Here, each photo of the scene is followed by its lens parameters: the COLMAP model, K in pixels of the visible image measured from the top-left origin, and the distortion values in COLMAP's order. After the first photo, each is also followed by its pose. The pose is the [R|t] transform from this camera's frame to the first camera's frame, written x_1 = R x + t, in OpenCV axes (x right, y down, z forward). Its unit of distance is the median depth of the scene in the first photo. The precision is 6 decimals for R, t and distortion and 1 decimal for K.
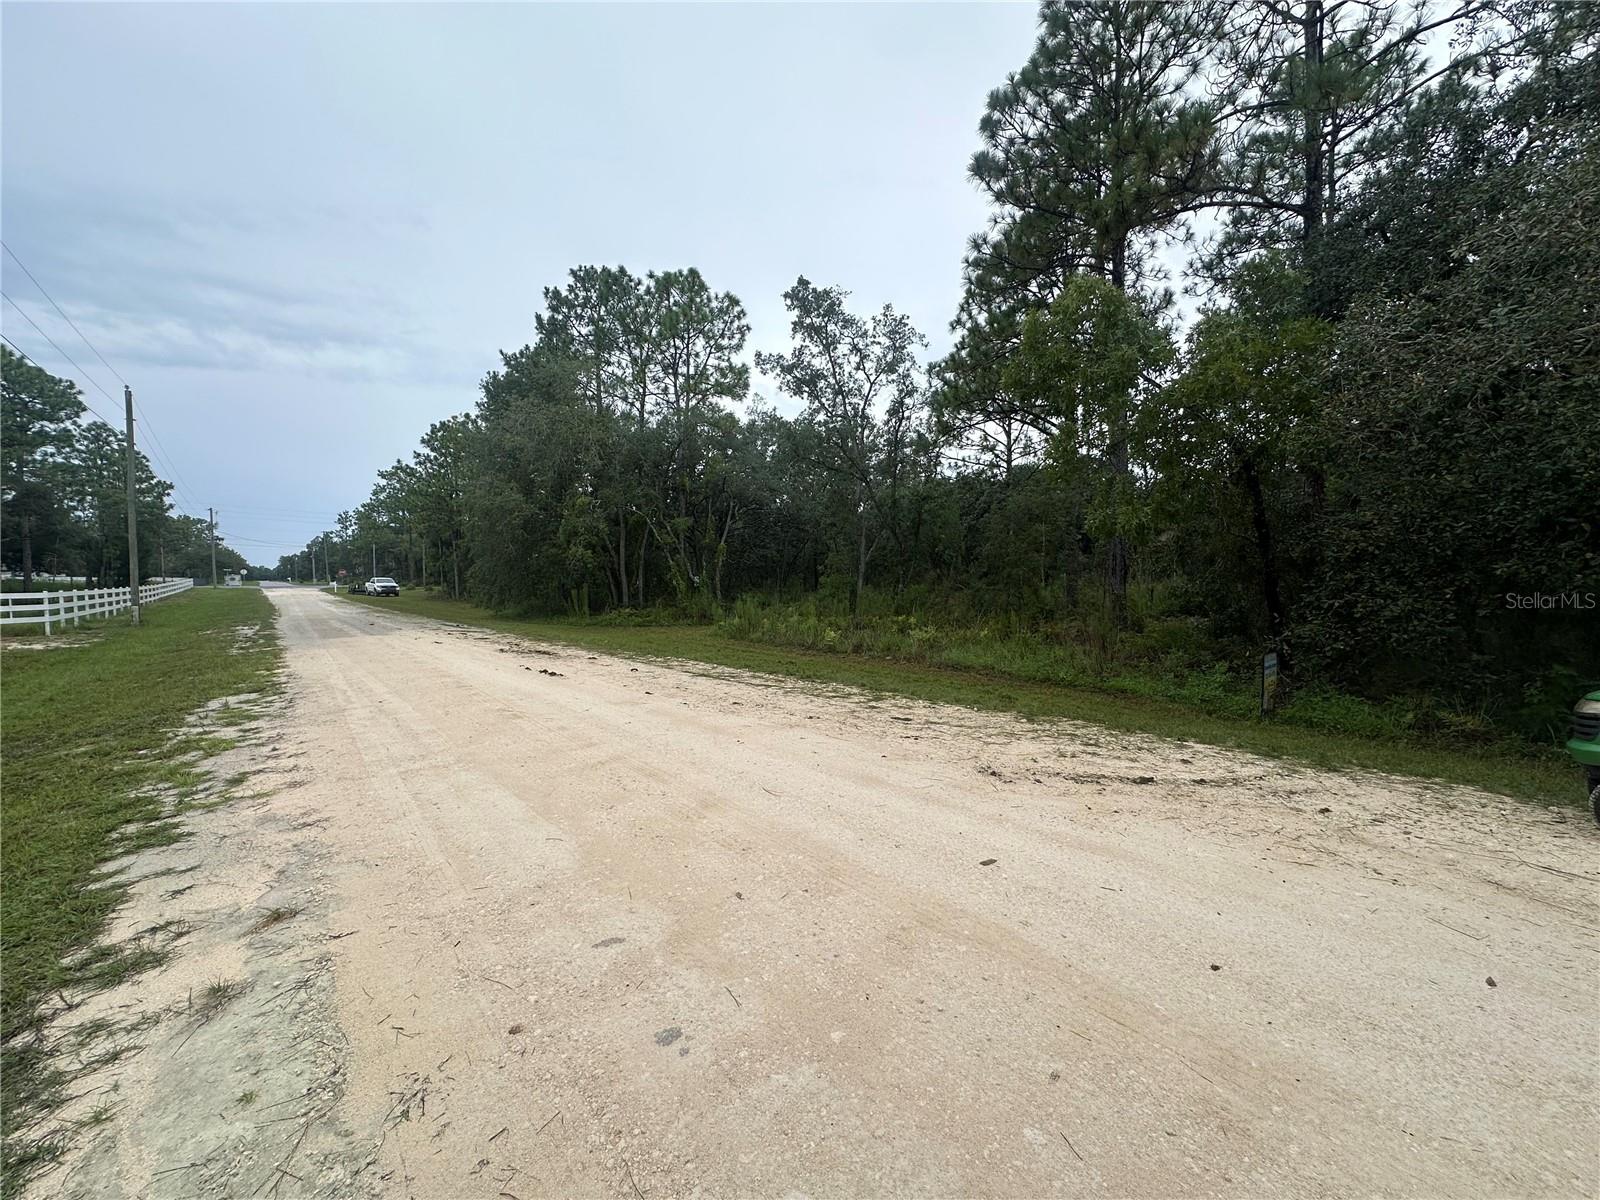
lens RADIAL K [[636.4, 0, 800.0], [0, 636.4, 600.0], [0, 0, 1]] dist [-0.000547, -0.000069]
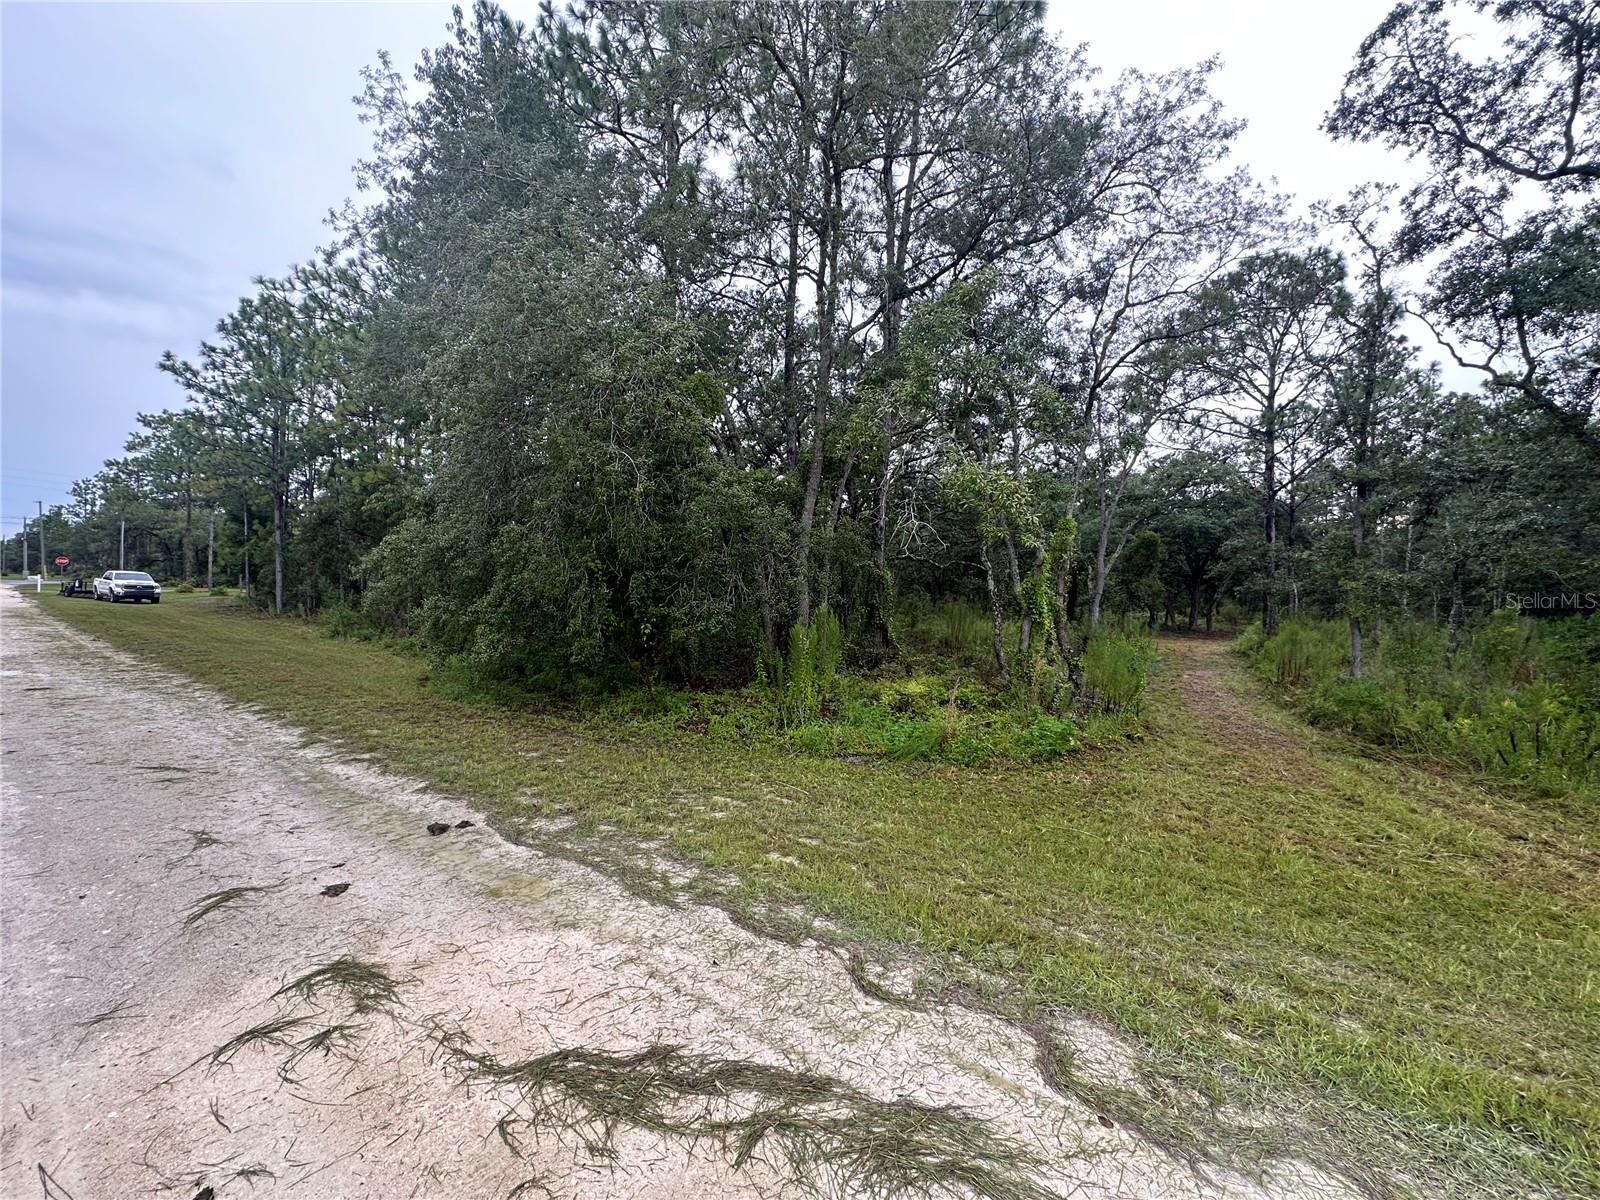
lens RADIAL K [[636.4, 0, 800.0], [0, 636.4, 600.0], [0, 0, 1]] dist [-0.000547, -0.000069]
pose [[0.976156, 0.031376, 0.214790, -0.161989], [-0.025945, 0.999270, -0.028057, -0.007339], [-0.215514, 0.021815, 0.976257, 0.270820]]
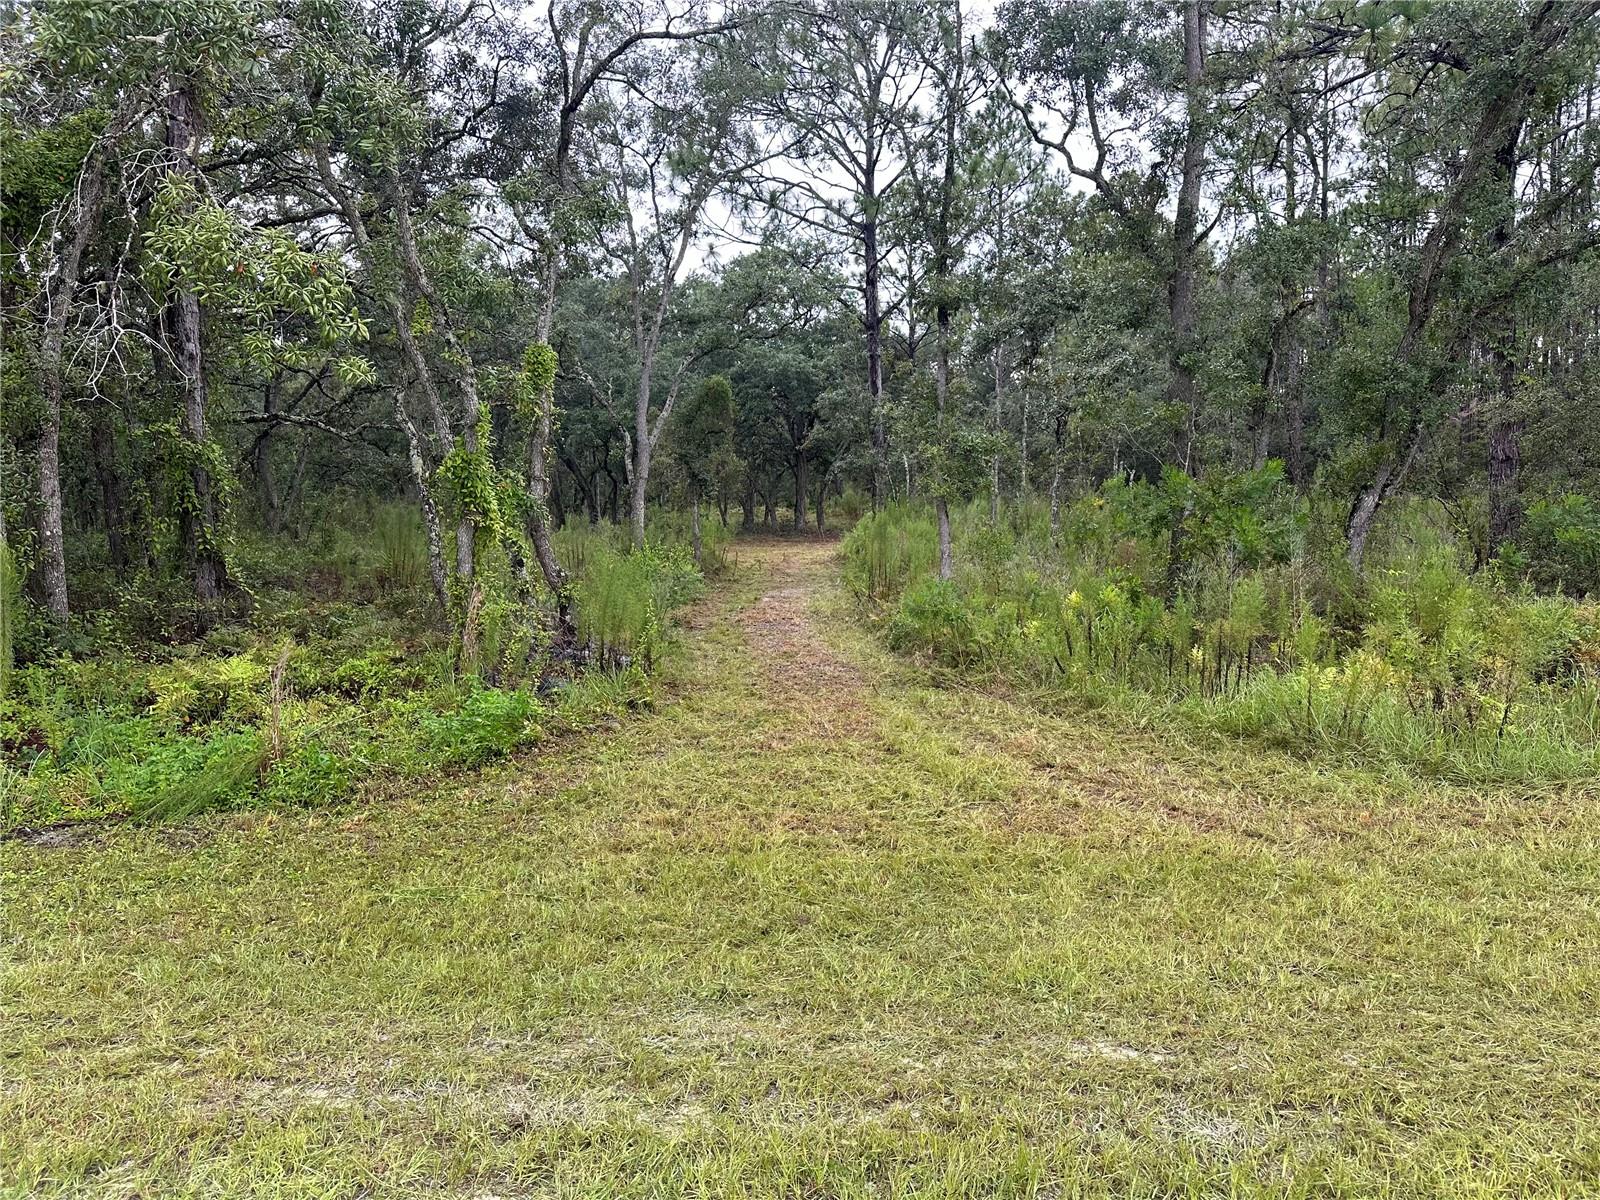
lens RADIAL K [[1110.1, 0, 800.0], [0, 1110.1, 600.0], [0, 0, 1]] dist [0.157465, -0.280805]
pose [[0.722570, -0.072507, 0.687485, -0.142967], [0.037740, 0.997139, 0.065499, -0.006089], [-0.690267, -0.021382, 0.723239, 0.266471]]
